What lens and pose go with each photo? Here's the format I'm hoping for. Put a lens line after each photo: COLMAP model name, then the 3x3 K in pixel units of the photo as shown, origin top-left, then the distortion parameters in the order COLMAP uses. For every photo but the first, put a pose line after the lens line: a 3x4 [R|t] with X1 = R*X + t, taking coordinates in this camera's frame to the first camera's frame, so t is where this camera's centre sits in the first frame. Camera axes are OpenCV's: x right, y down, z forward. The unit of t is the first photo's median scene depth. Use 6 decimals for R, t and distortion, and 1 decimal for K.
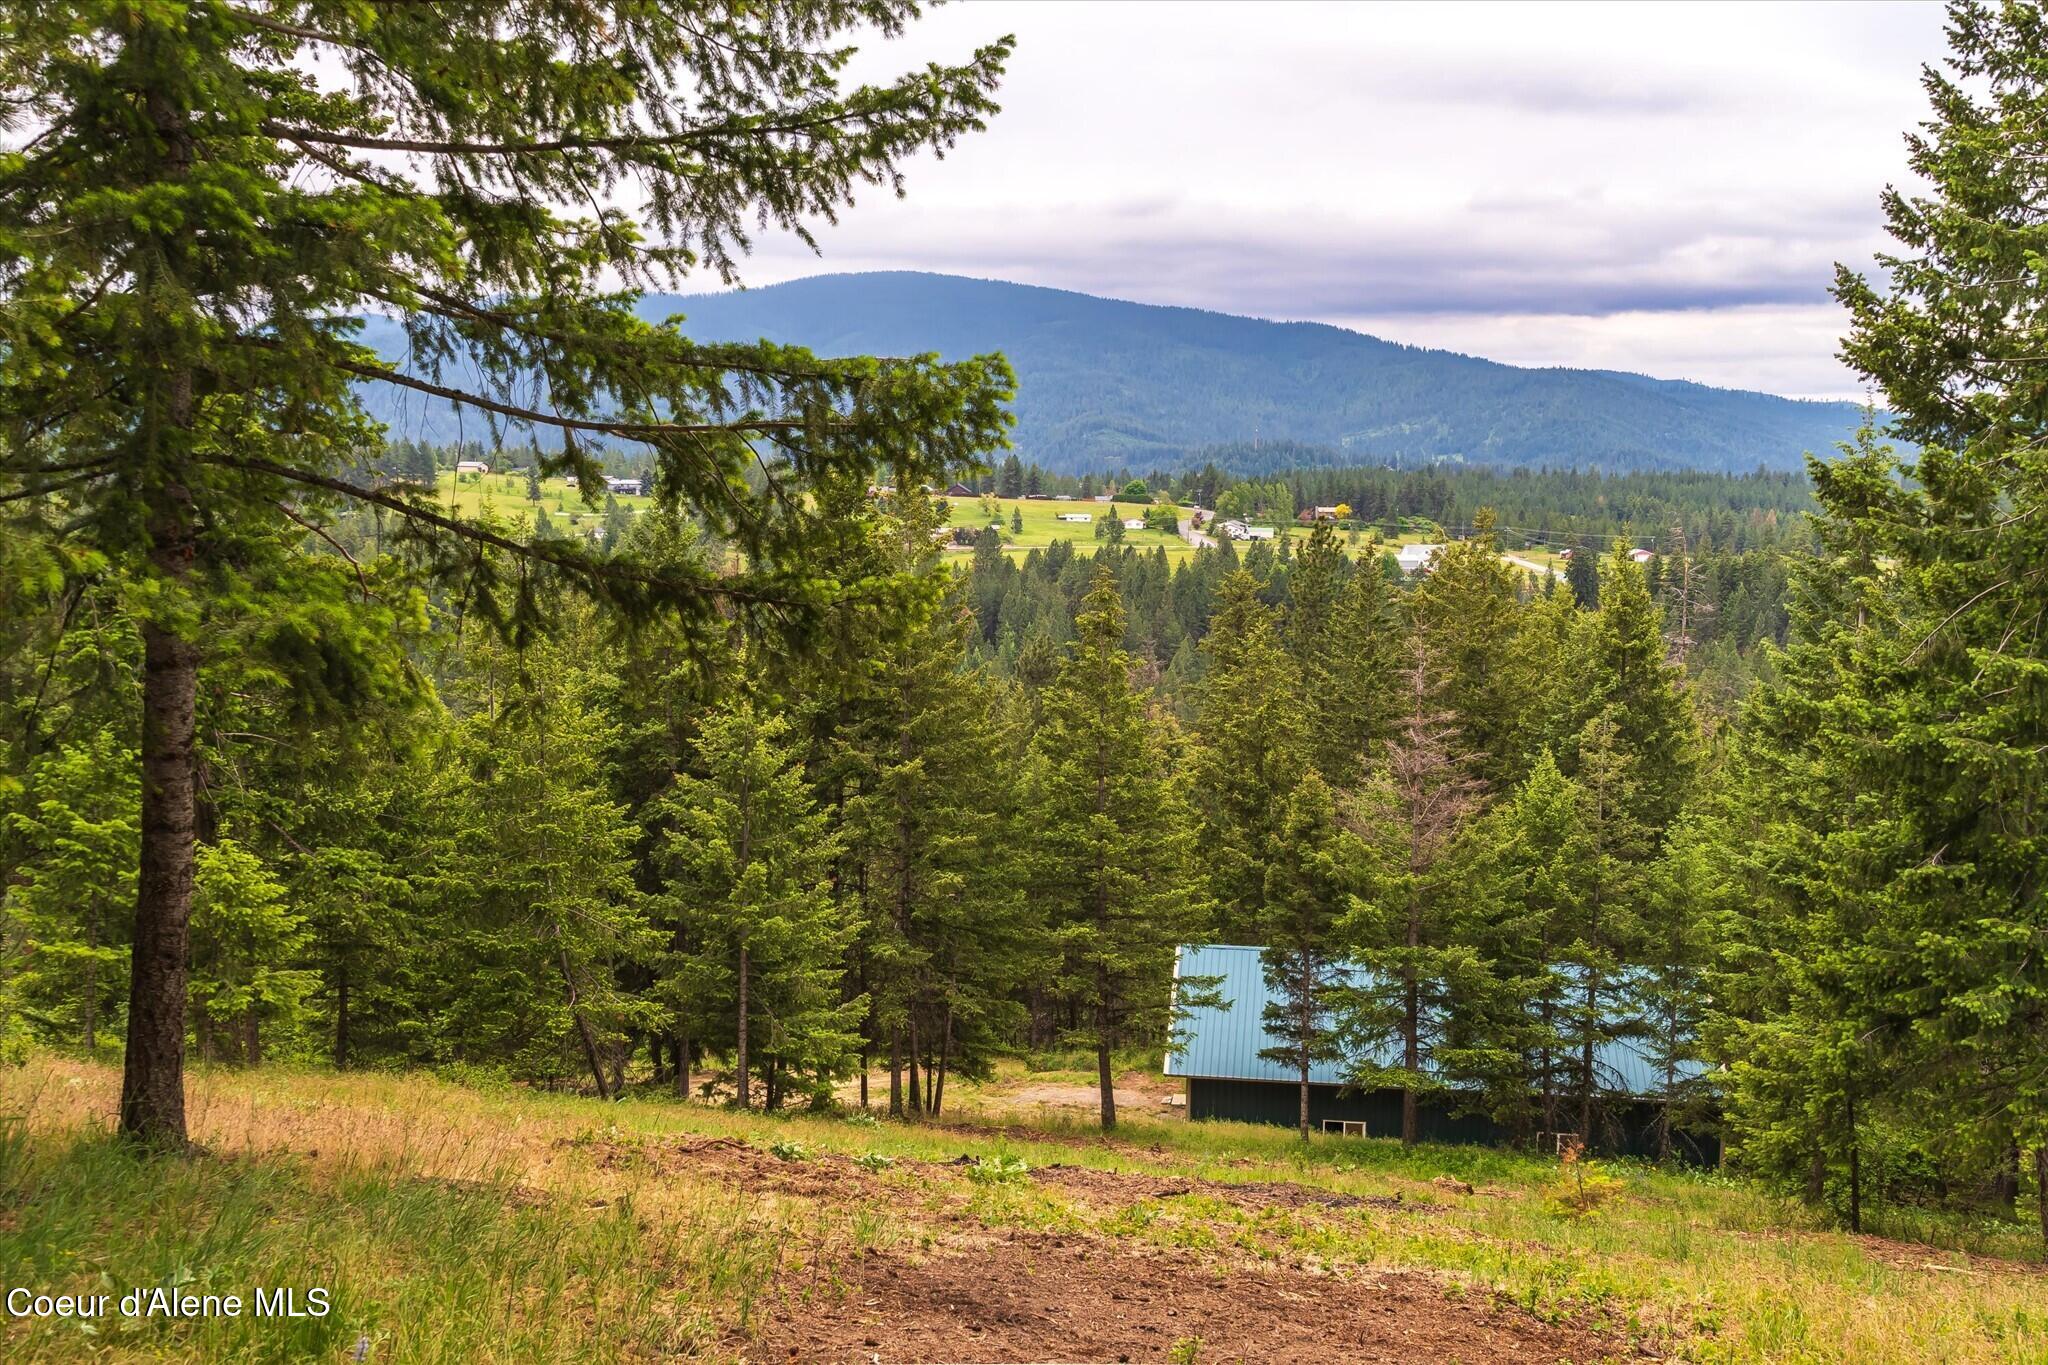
lens RADIAL K [[2245.2, 0, 1029.5], [0, 2245.2, 671.8], [0, 0, 1]] dist [0.009005, 0.000000]
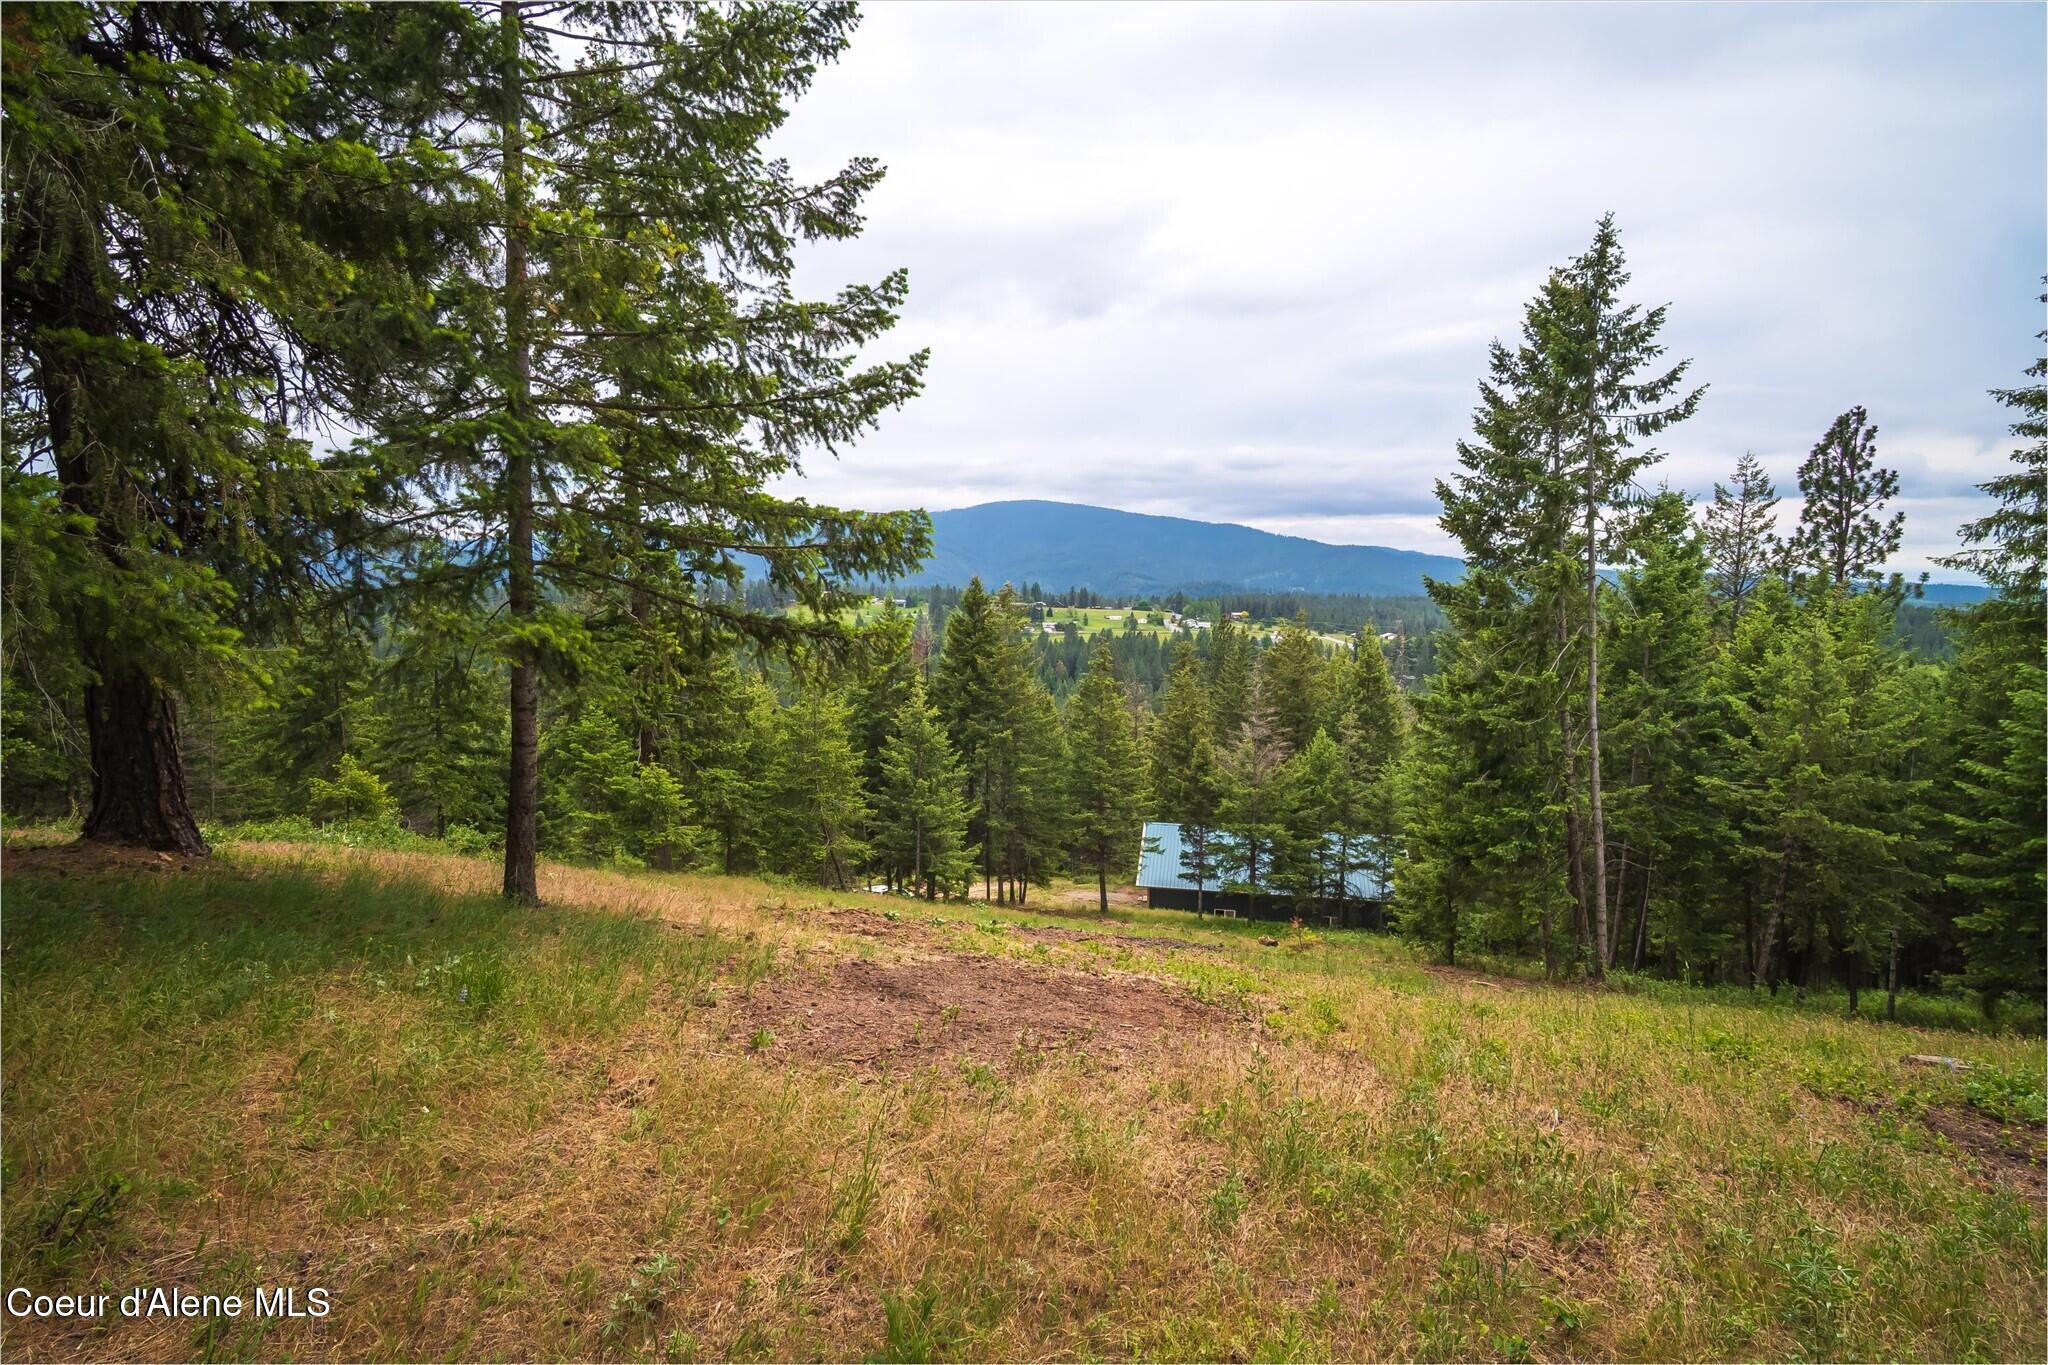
lens RADIAL K [[1082.0, 0, 1018.1], [0, 1082.0, 678.8], [0, 0, 1]] dist [-0.027355, 0.000392]
pose [[0.997609, 0.002019, -0.069086, 0.026388], [-0.002869, 0.999921, -0.012217, 0.004008], [0.069056, 0.012386, 0.997536, 0.011088]]
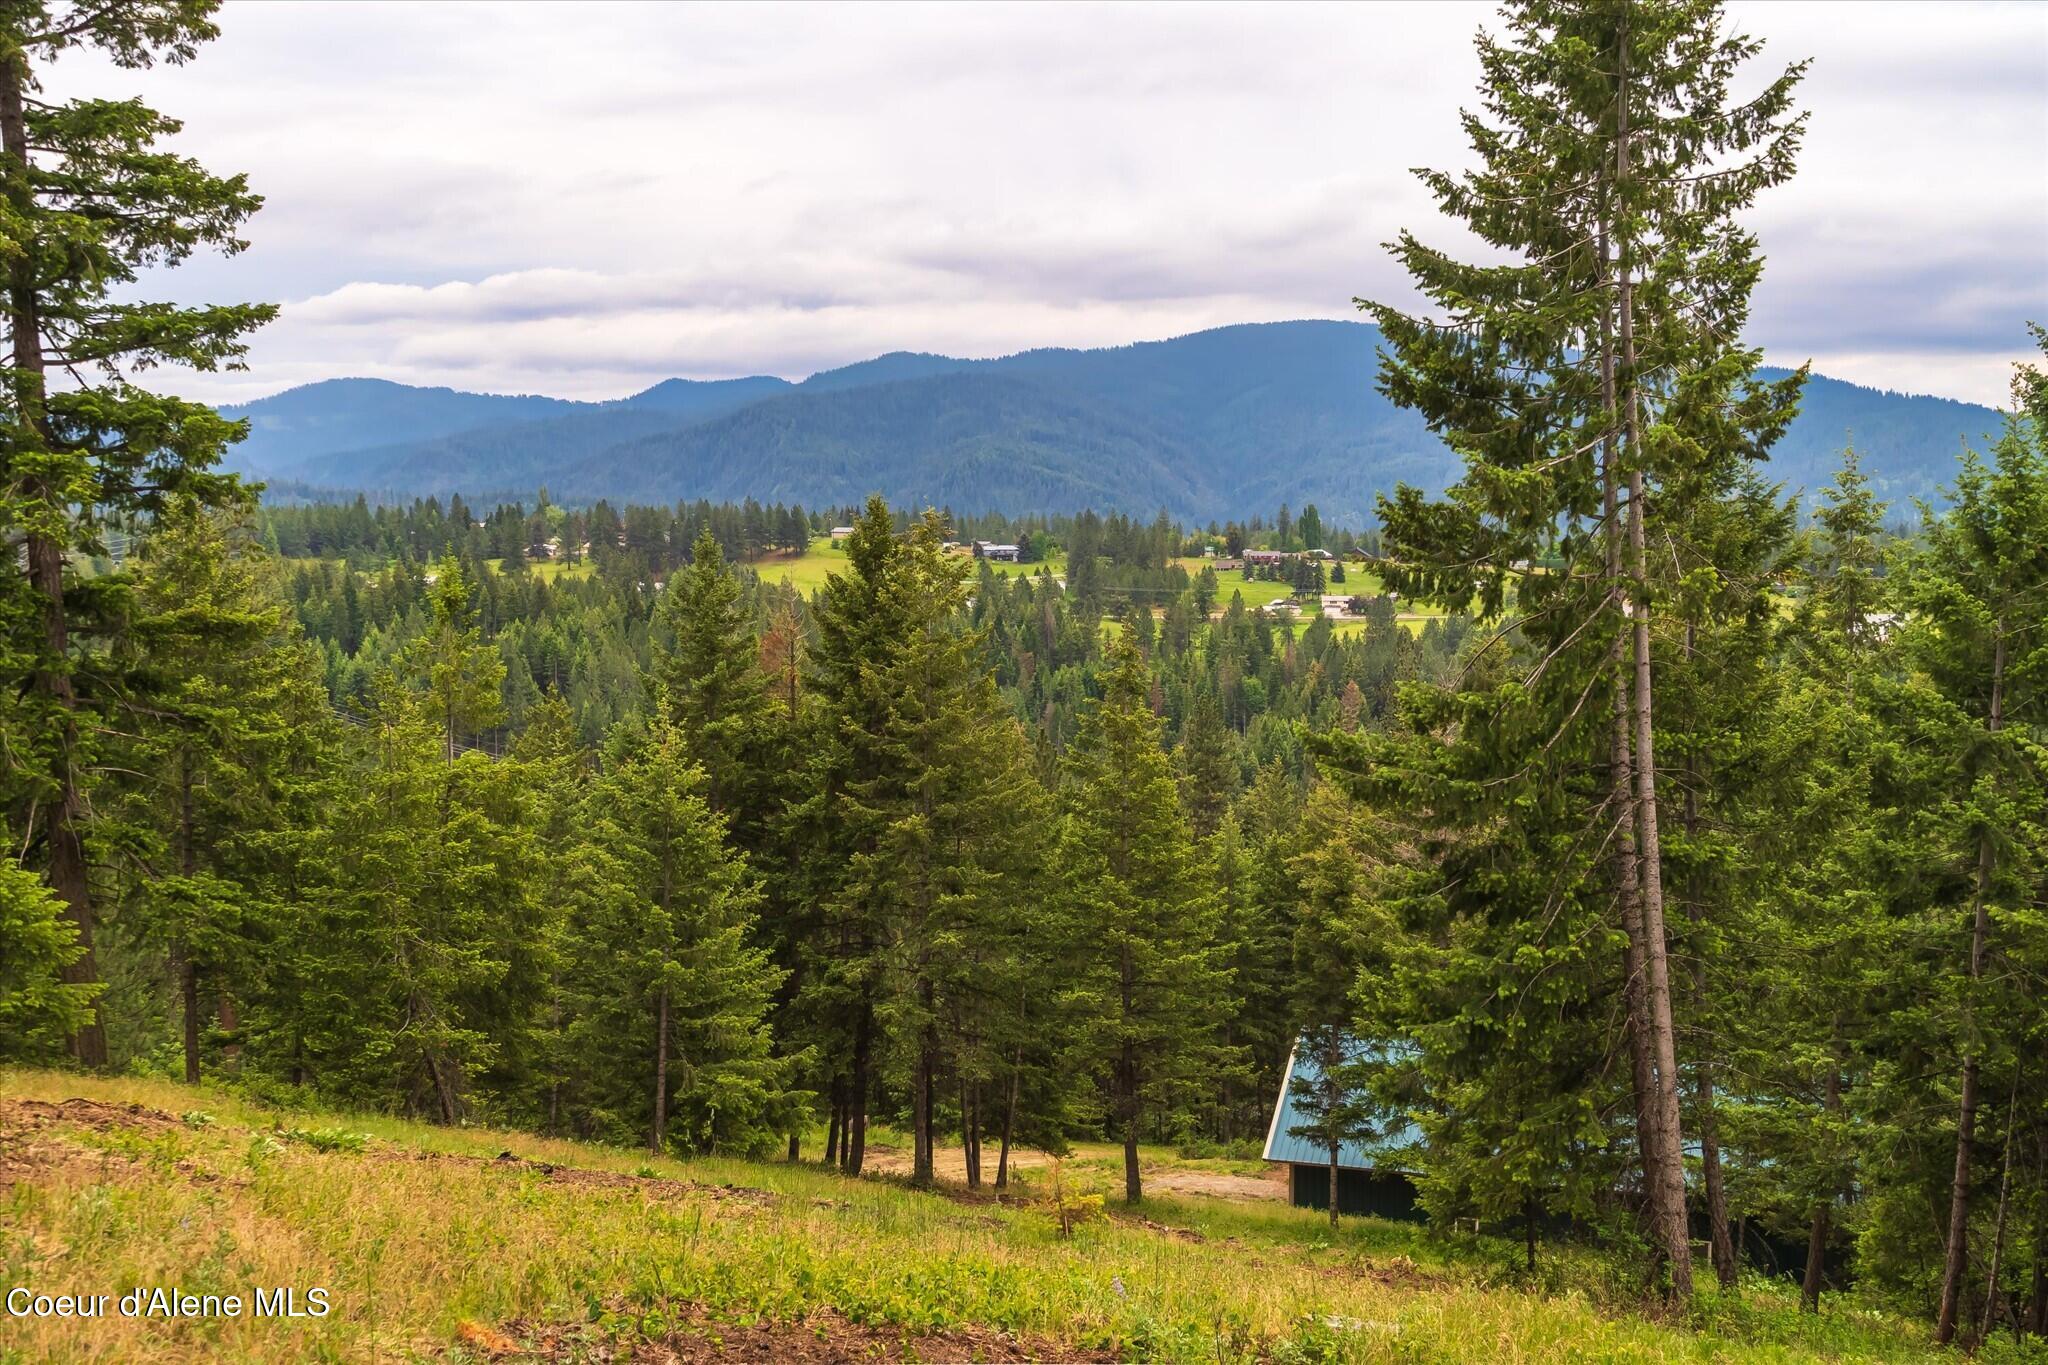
lens RADIAL K [[2425.9, 0, 1033.8], [0, 2425.9, 673.2], [0, 0, 1]] dist [0.010124, 0.000000]
pose [[0.985179, 0.004061, -0.171481, 0.181543], [-0.009620, 0.999454, -0.031597, 0.009176], [0.171259, 0.032778, 0.984681, -0.045955]]
